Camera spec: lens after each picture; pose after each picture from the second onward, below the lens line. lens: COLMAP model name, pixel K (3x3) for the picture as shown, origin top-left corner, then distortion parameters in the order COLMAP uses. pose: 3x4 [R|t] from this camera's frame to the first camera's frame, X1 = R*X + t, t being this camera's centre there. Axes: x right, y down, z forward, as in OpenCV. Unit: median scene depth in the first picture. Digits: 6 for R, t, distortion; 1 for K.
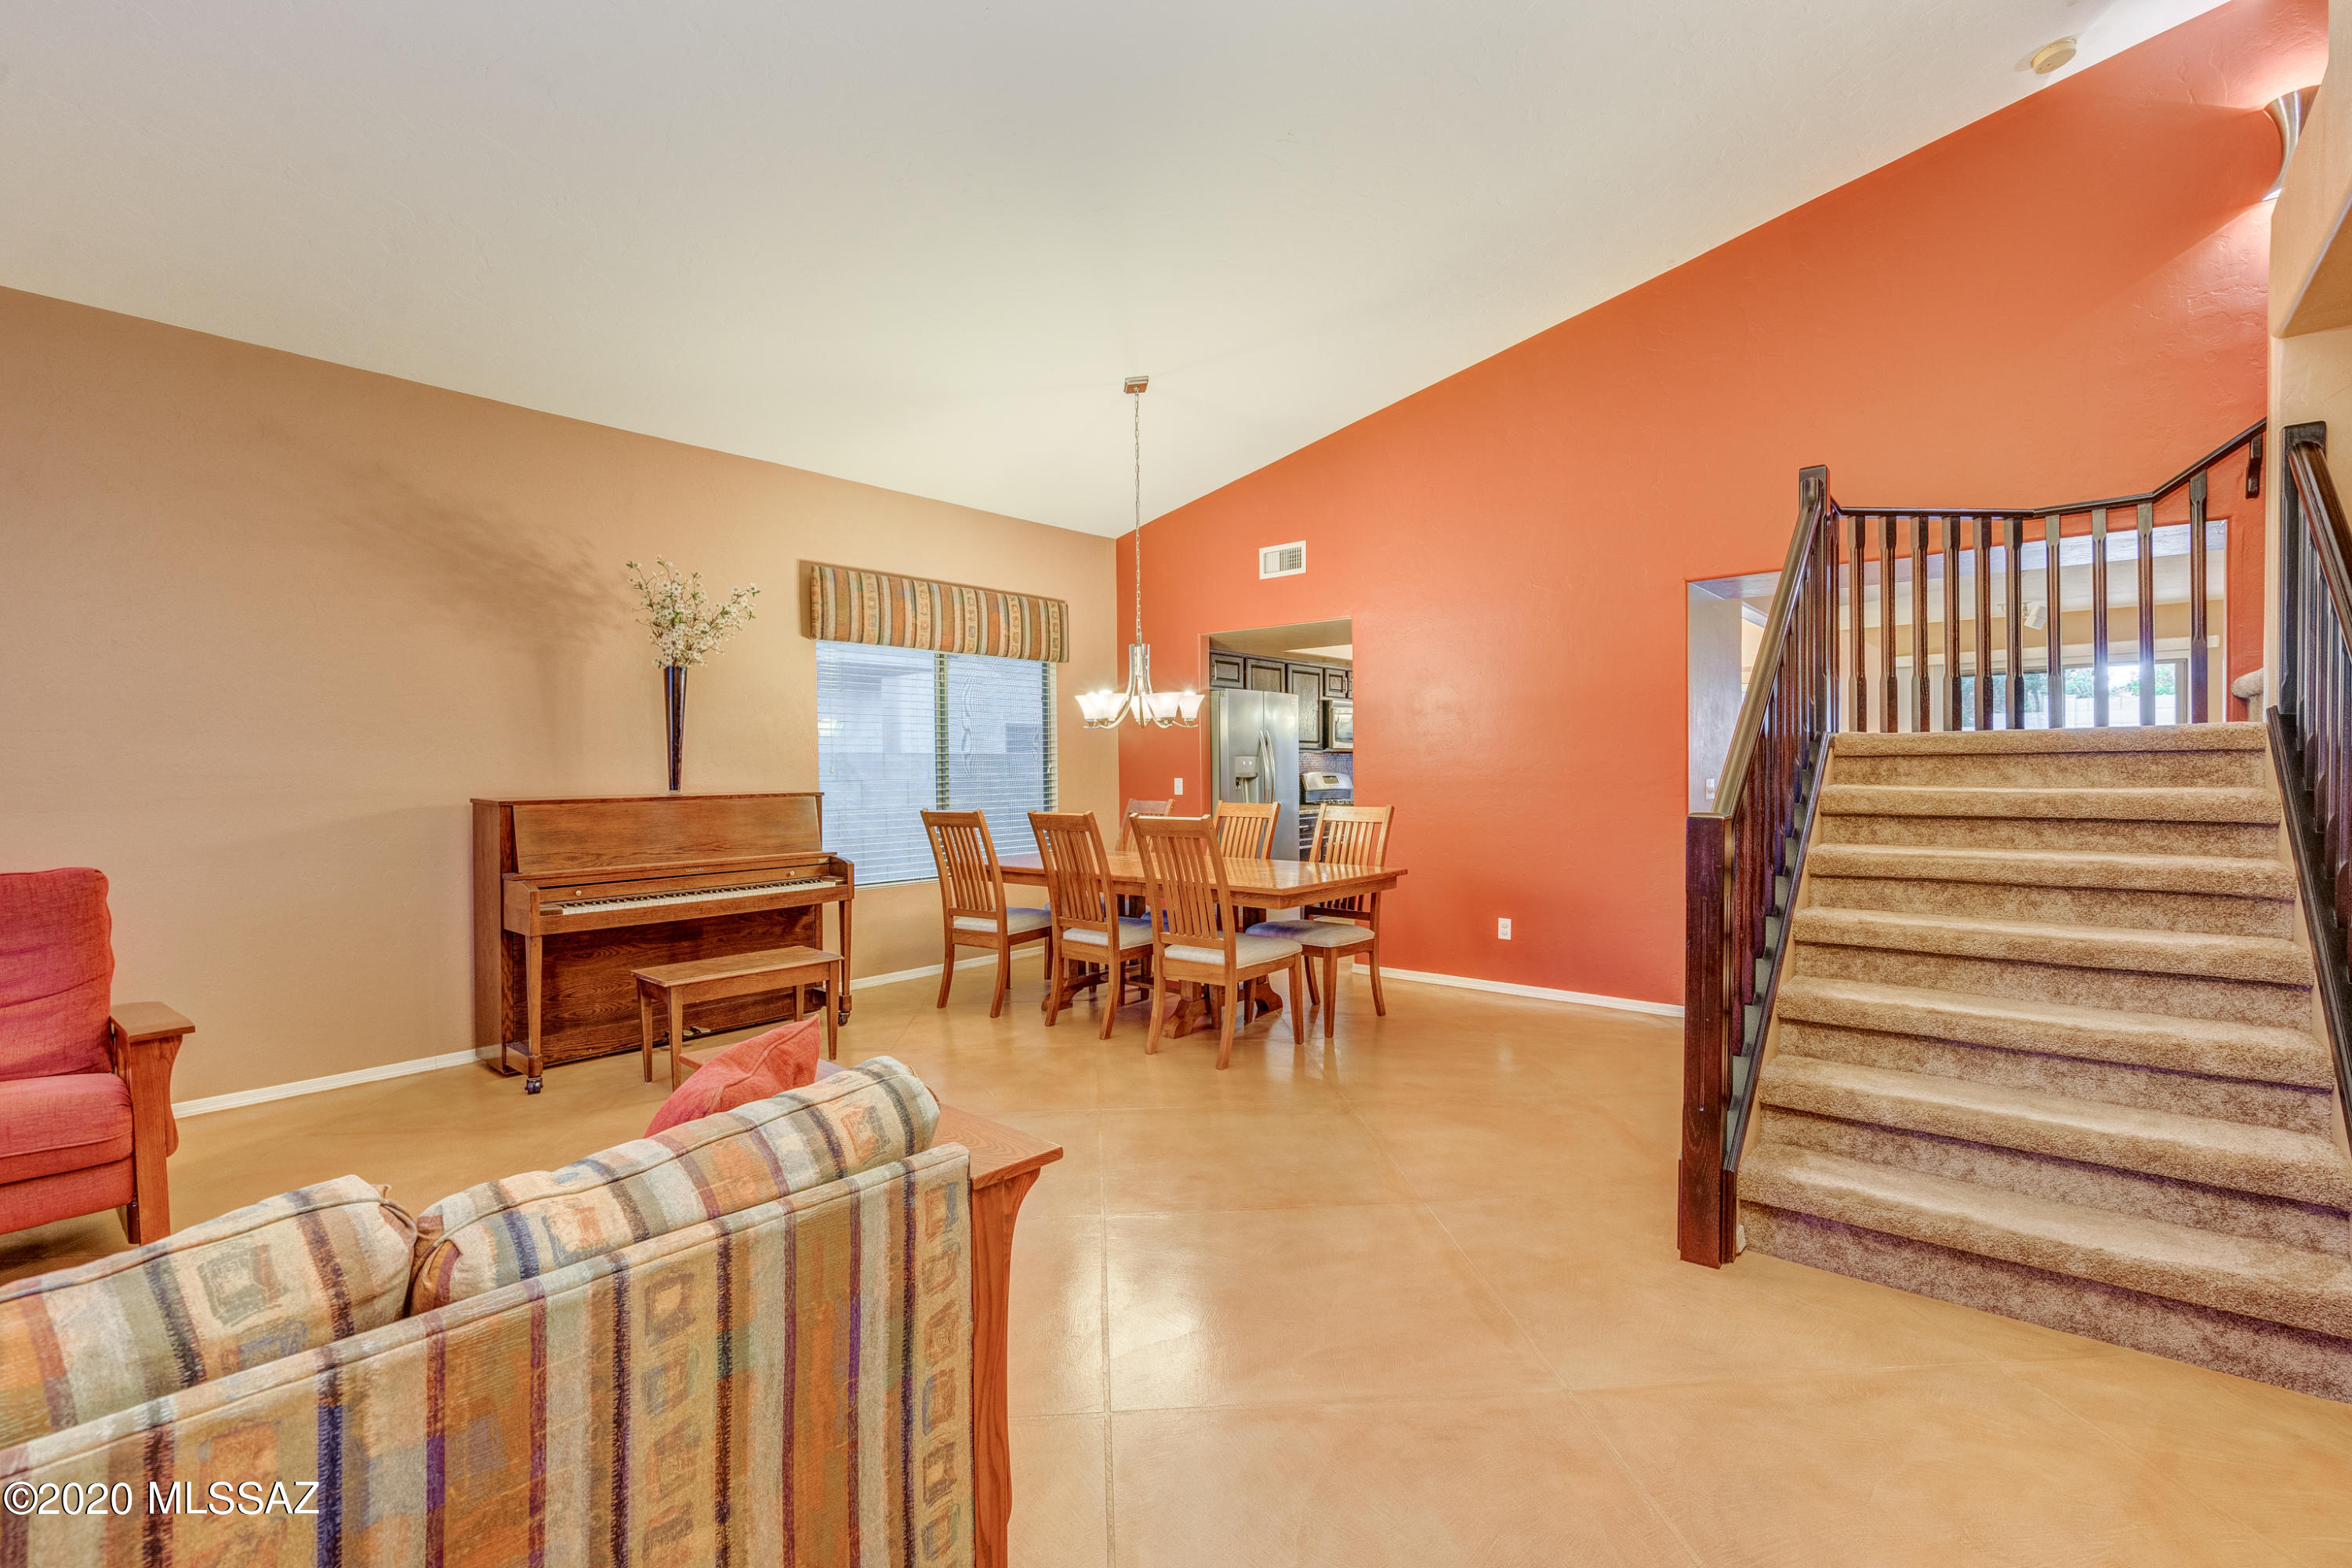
lens RADIAL K [[1000.5, 0, 1167.7], [0, 1000.5, 795.8], [0, 0, 1]] dist [-0.001738, -0.000290]
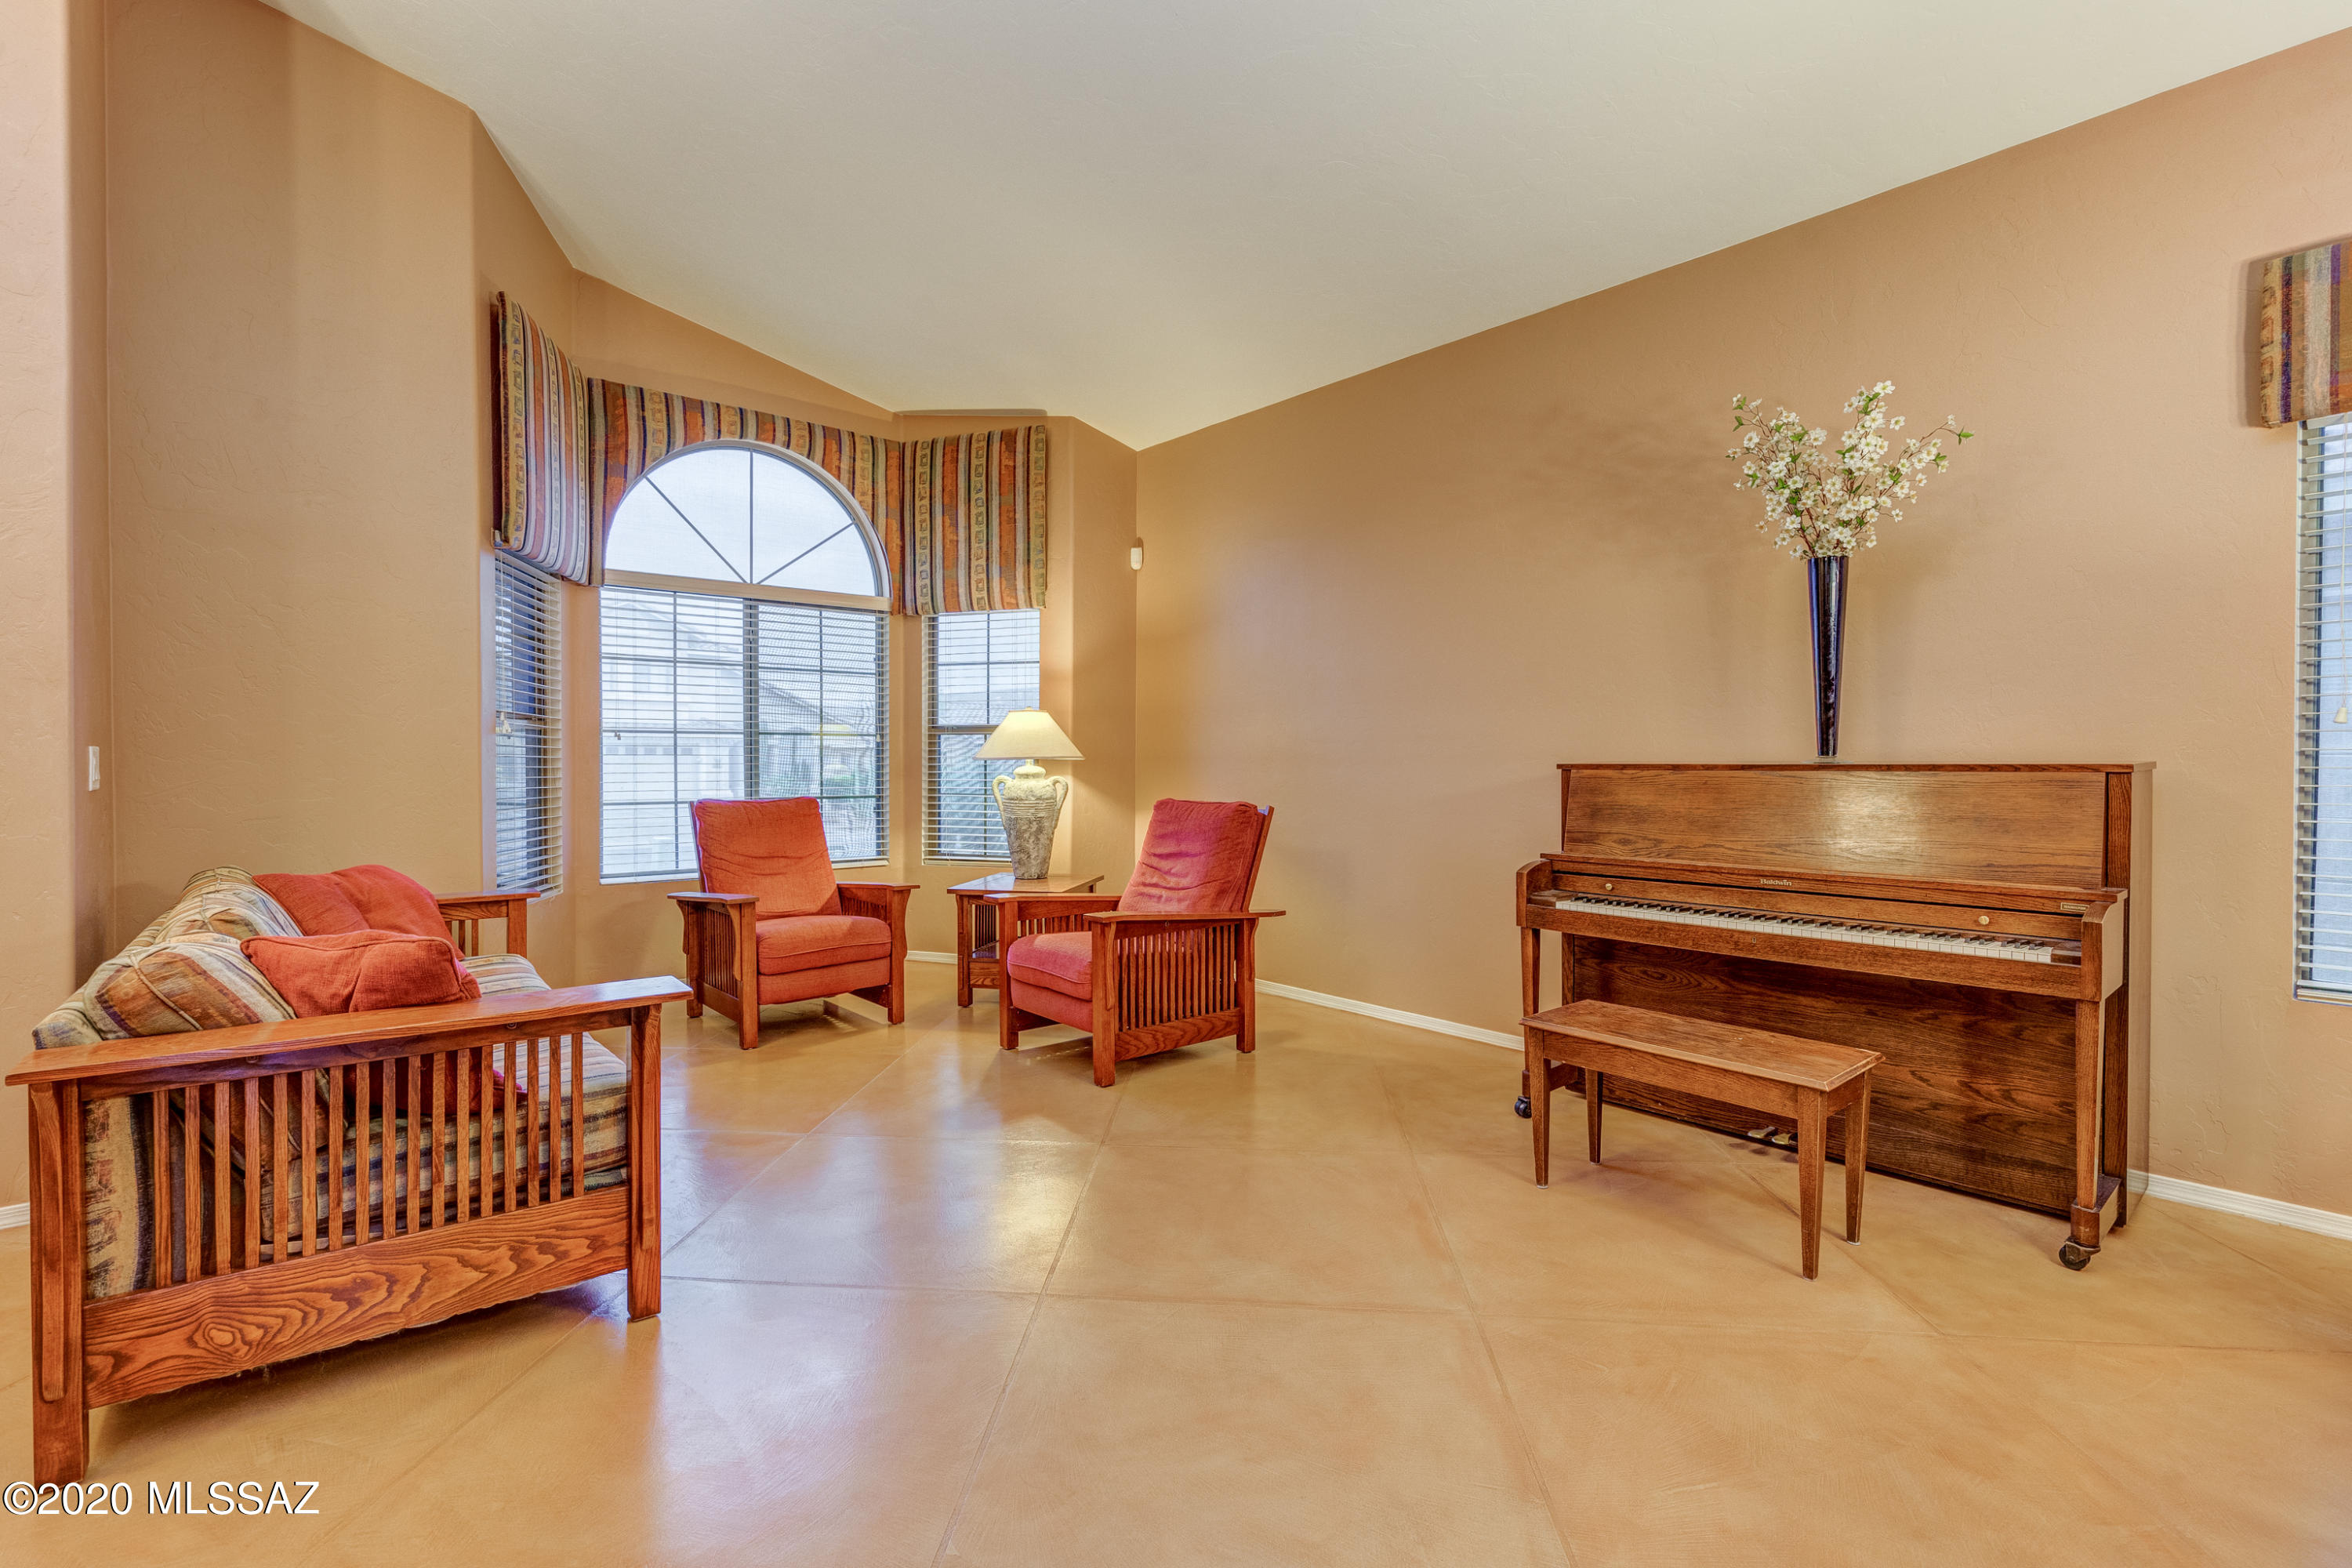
lens RADIAL K [[1076.7, 0, 1168.4], [0, 1076.7, 765.5], [0, 0, 1]] dist [-0.002644, -0.000921]
pose [[-0.147458, 0.021714, -0.988830, 0.238587], [-0.016882, 0.999558, 0.024467, -0.008722], [0.988924, 0.020301, -0.147026, 0.692056]]
